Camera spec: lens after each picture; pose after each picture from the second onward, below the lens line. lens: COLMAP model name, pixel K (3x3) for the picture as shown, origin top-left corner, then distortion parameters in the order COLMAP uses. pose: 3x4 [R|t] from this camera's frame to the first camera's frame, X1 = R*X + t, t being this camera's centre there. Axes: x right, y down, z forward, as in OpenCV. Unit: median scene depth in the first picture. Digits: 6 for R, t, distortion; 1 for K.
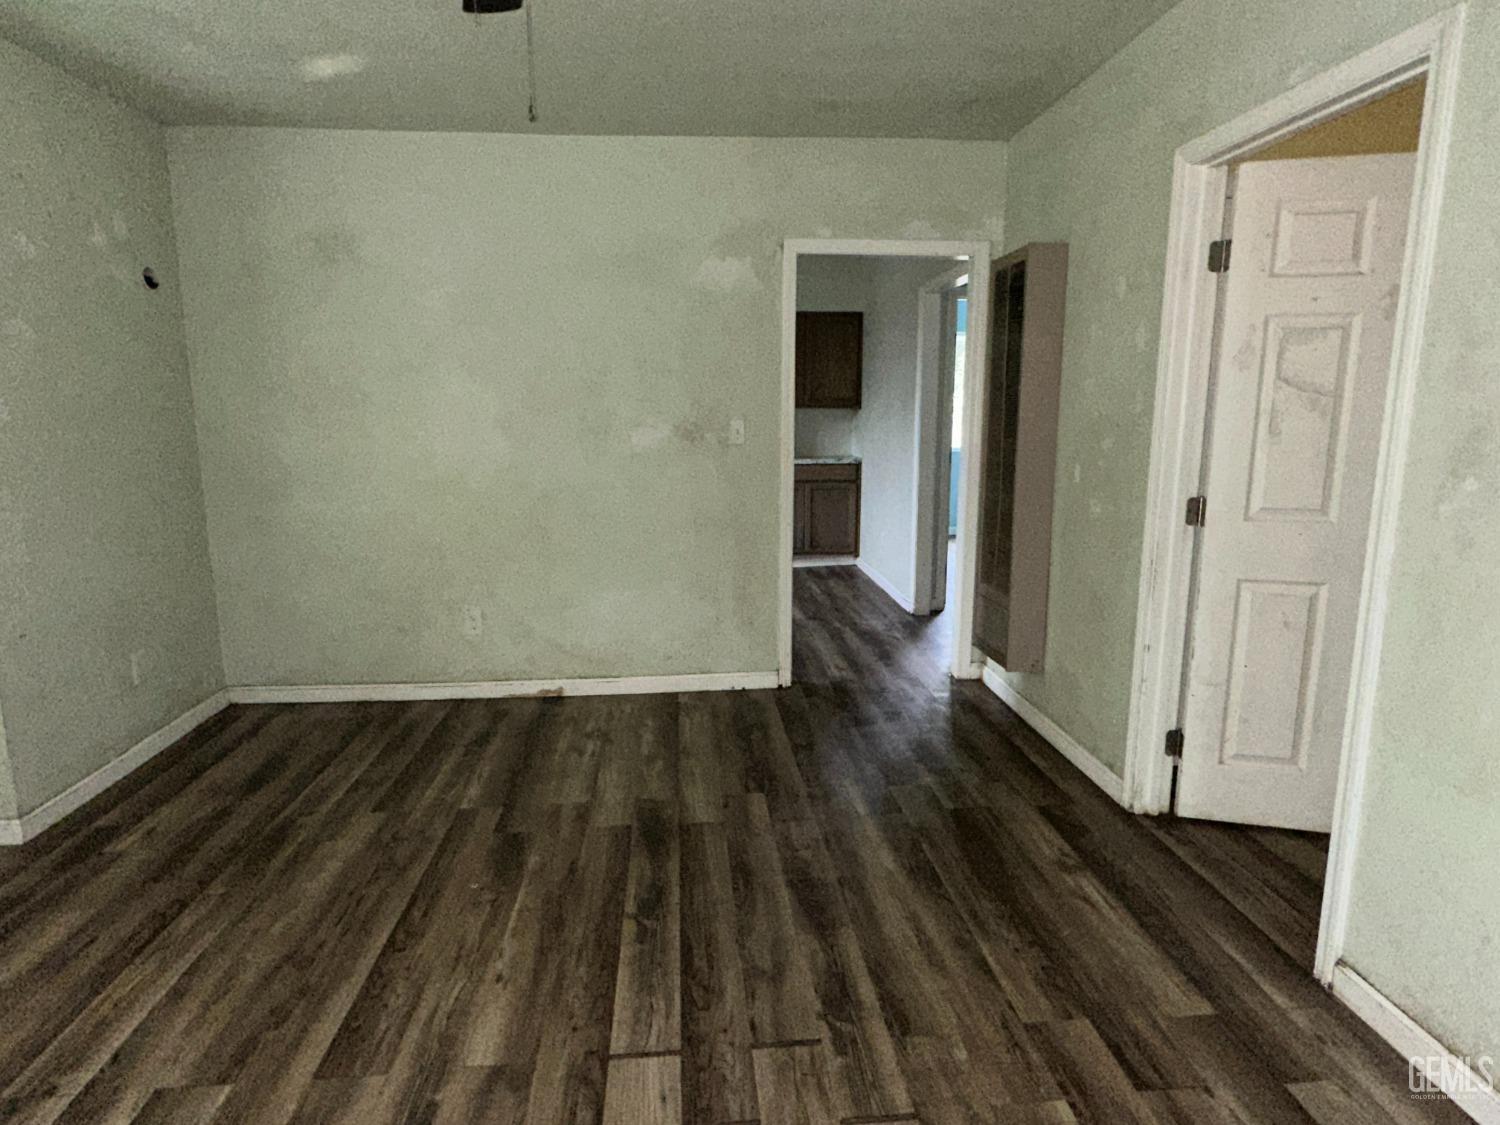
lens RADIAL K [[867.7, 0, 750.2], [0, 867.7, 548.4], [0, 0, 1]] dist [0.007213, 0.007845]
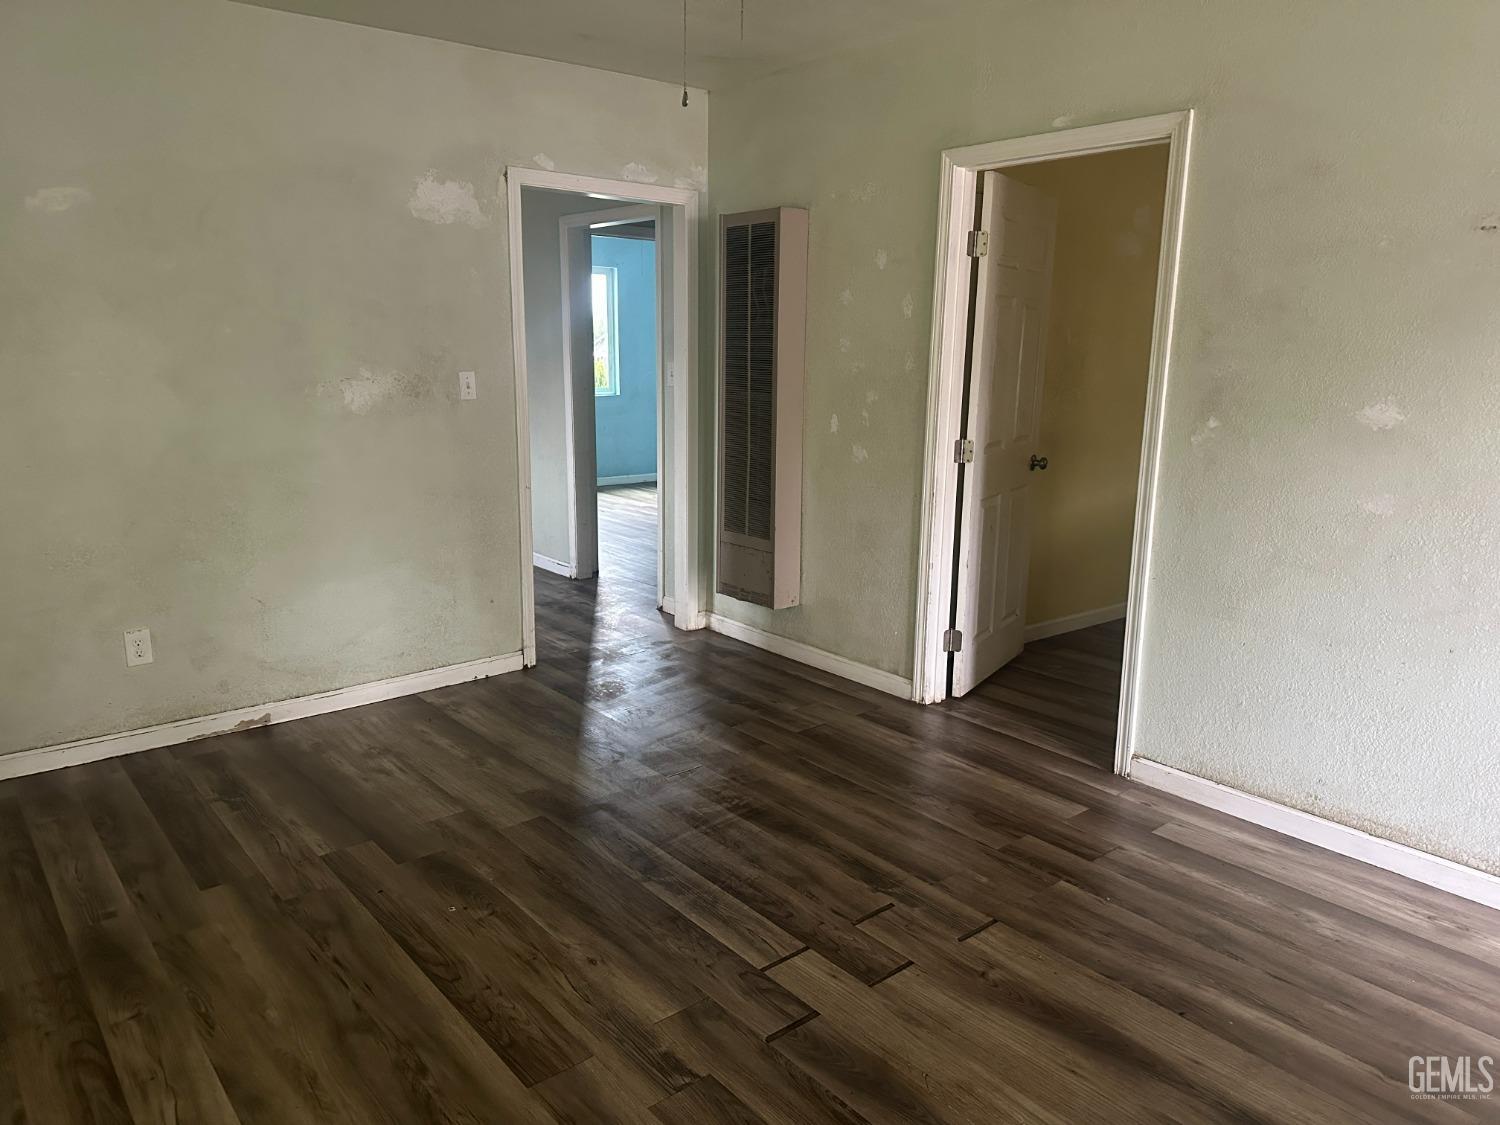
lens RADIAL K [[1036.6, 0, 752.8], [0, 1036.6, 572.5], [0, 0, 1]] dist [0.017208, -0.017903]
pose [[0.811246, -0.114459, 0.573392, -0.550736], [0.080622, 0.993183, 0.084191, -0.016911], [-0.579120, -0.022071, 0.814944, -0.032519]]
